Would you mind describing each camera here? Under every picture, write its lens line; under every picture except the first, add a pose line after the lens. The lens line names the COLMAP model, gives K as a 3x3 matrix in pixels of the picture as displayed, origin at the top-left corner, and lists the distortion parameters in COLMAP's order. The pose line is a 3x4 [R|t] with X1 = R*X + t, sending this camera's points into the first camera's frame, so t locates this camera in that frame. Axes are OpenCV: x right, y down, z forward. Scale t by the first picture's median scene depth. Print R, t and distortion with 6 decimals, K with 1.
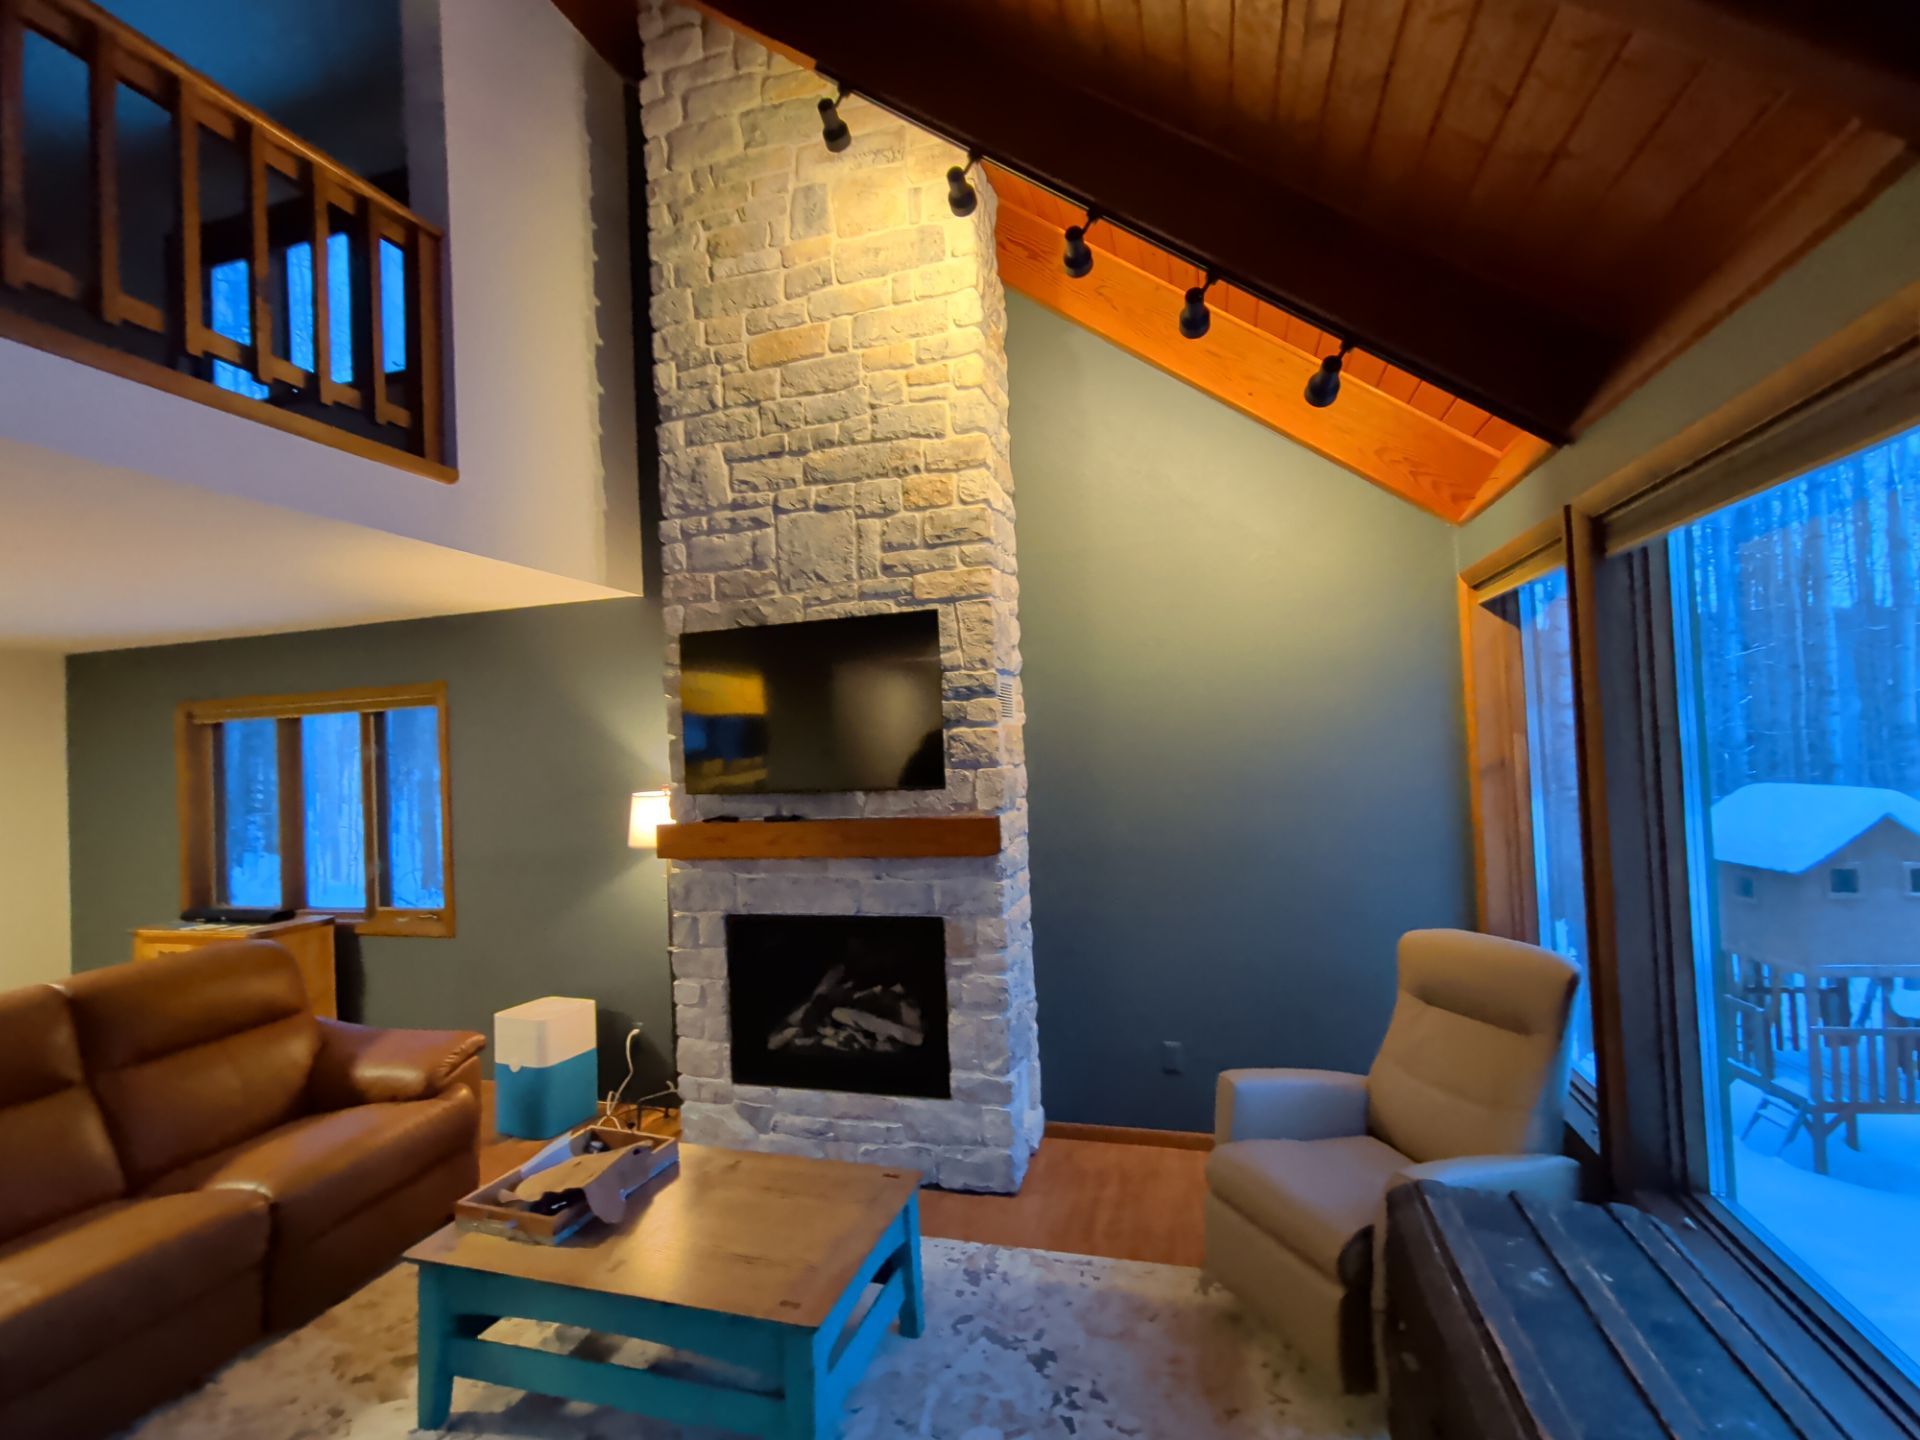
lens RADIAL K [[883.9, 0, 950.0], [0, 883.9, 721.2], [0, 0, 1]] dist [0.000040, -0.000471]
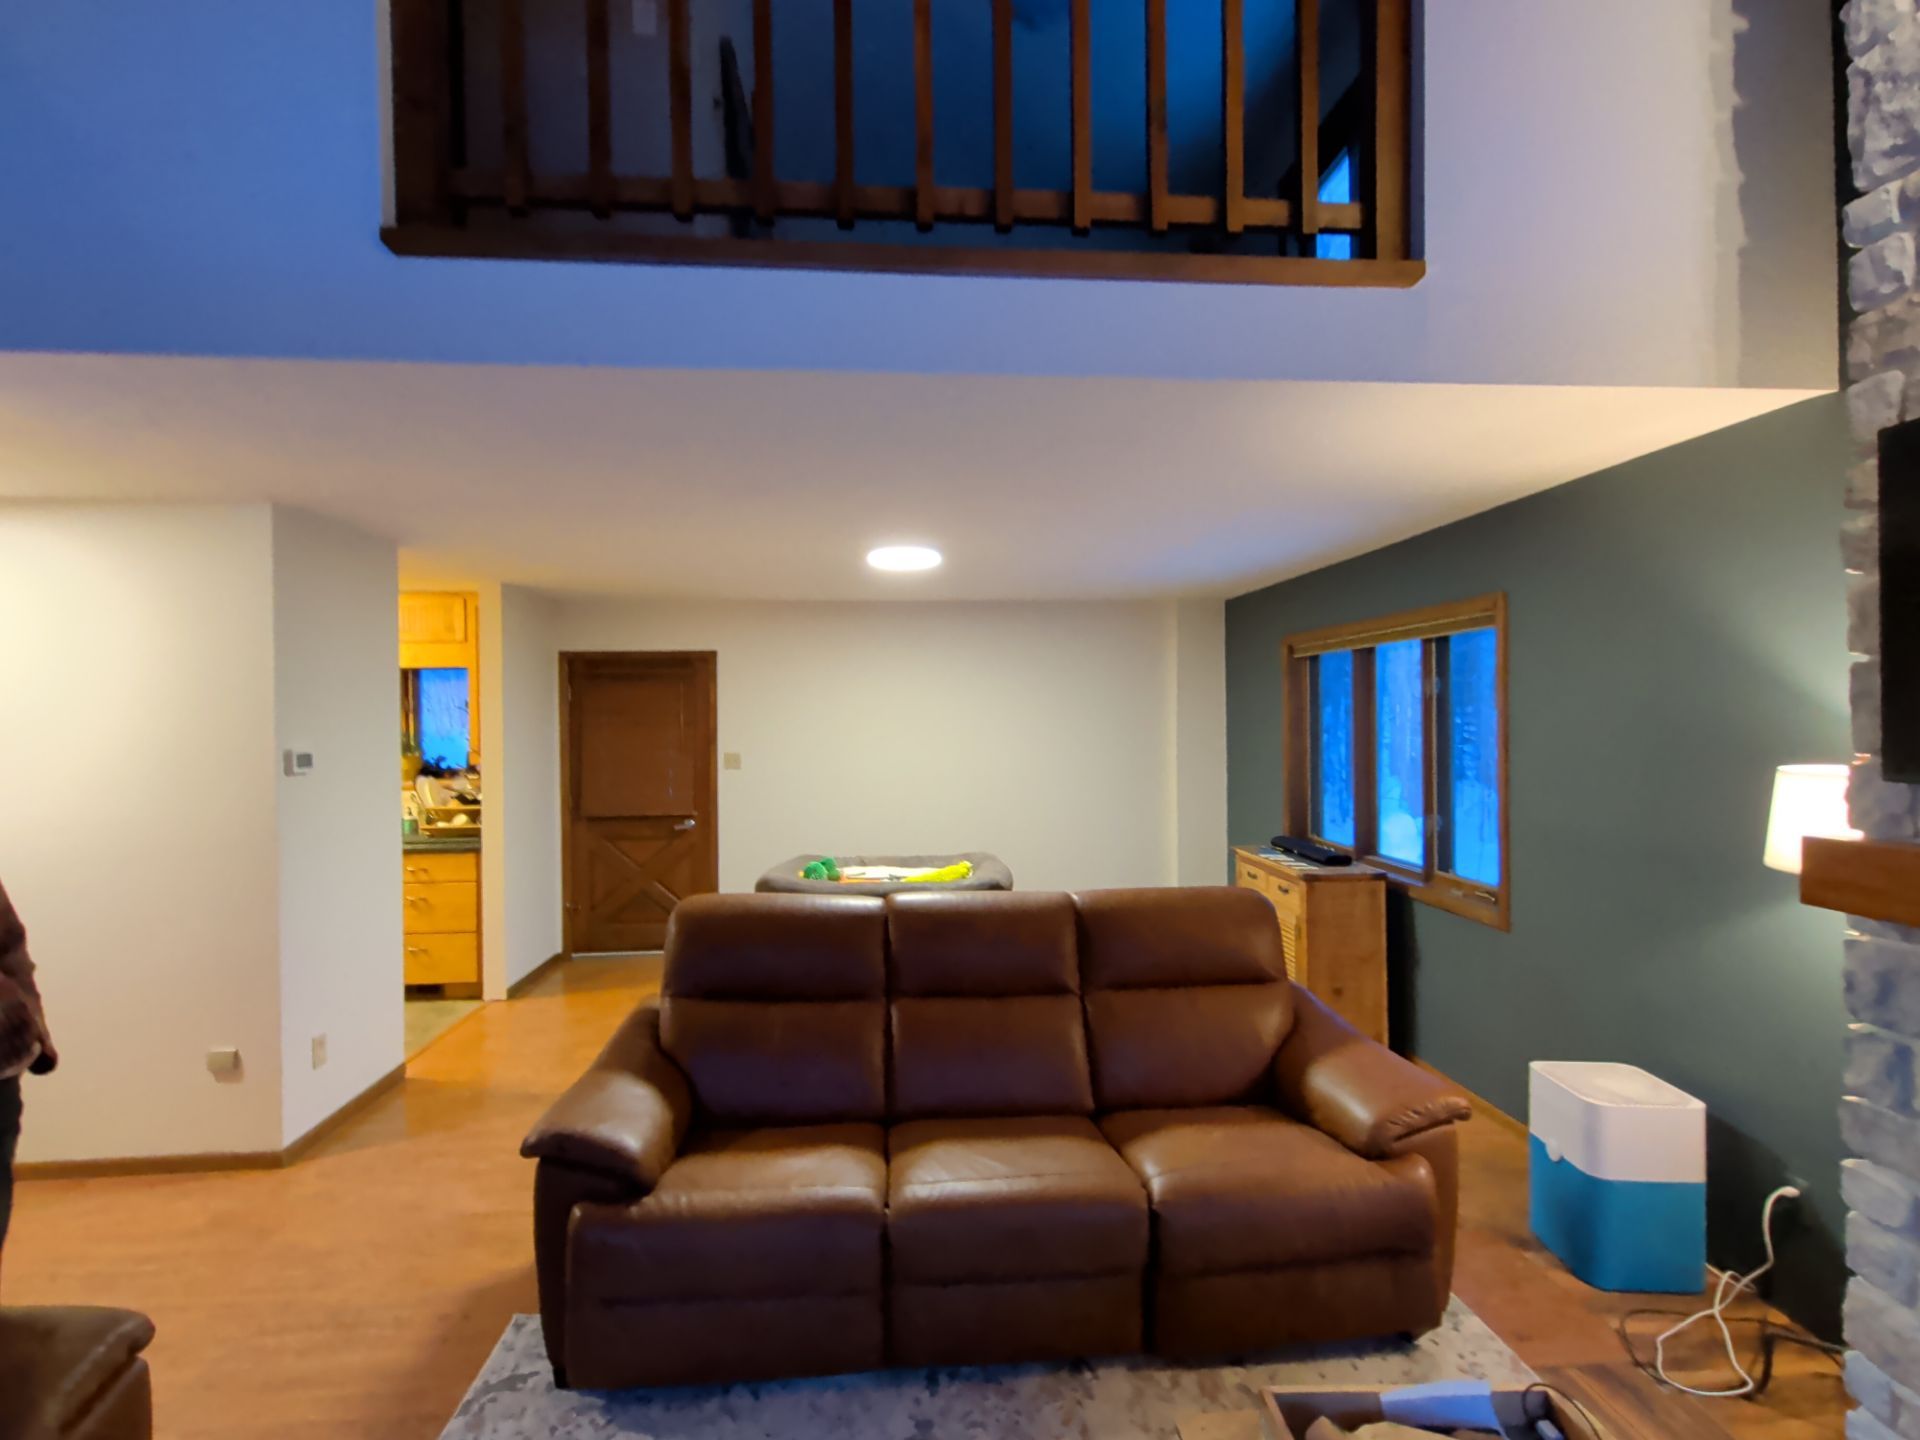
lens RADIAL K [[882.7, 0, 957.4], [0, 882.7, 724.8], [0, 0, 1]] dist [0.003189, -0.000627]
pose [[0.353891, 0.047817, -0.934064, -0.039982], [0.024976, 0.997853, 0.060545, 0.013304], [0.934953, -0.044755, 0.351937, 0.388730]]
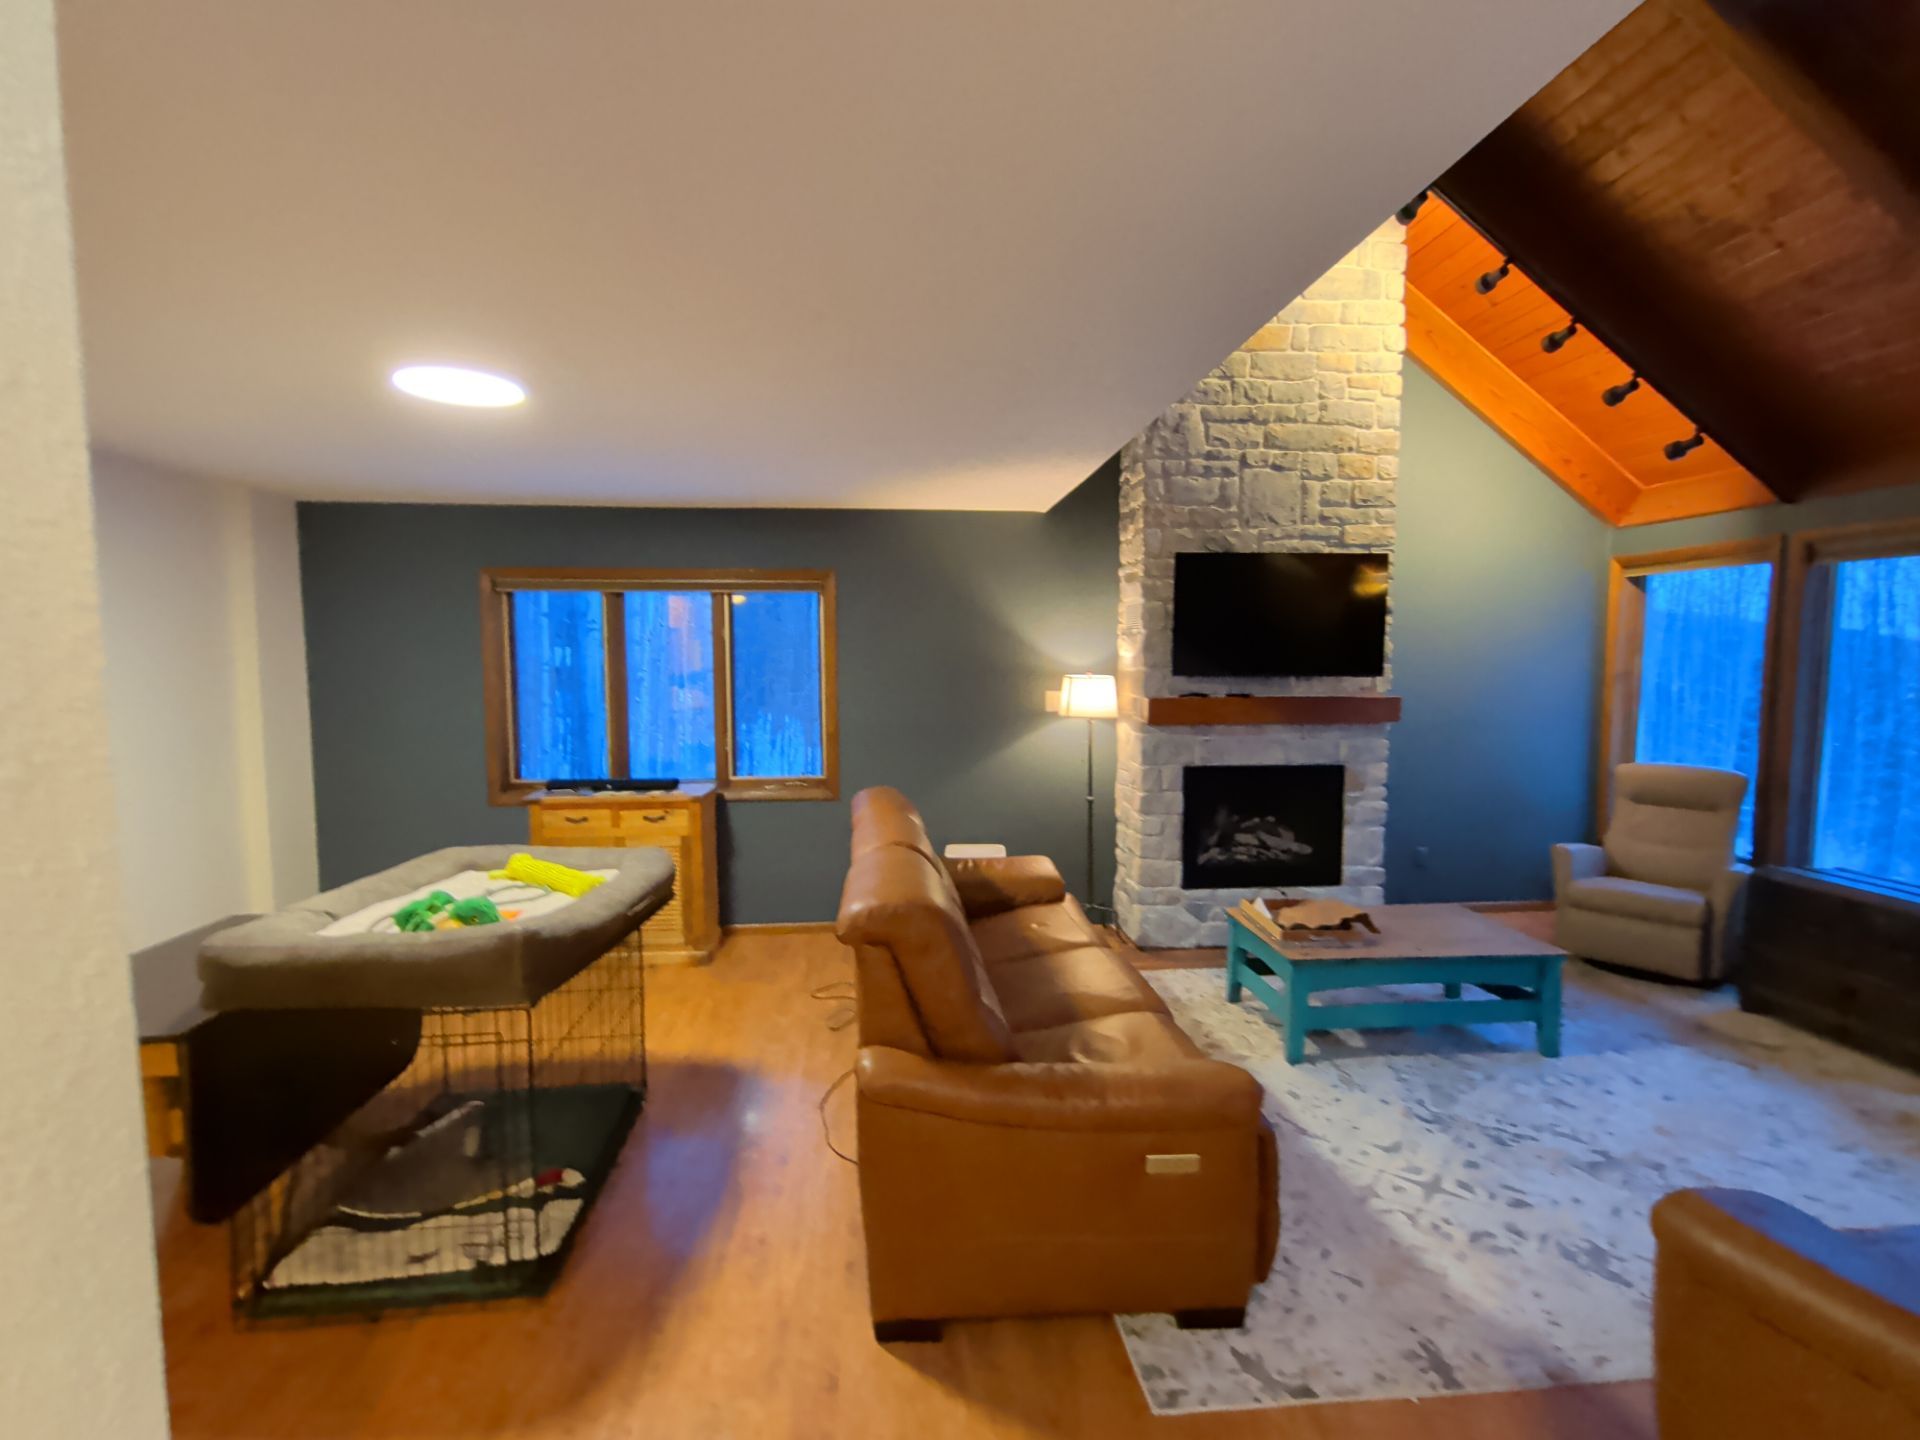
lens RADIAL K [[882.7, 0, 957.4], [0, 882.7, 724.8], [0, 0, 1]] dist [0.003189, -0.000627]
pose [[0.931116, 0.014397, 0.364439, -1.082800], [-0.048328, 0.995280, 0.084158, 0.060535], [-0.361507, -0.095974, 0.927417, -0.114318]]
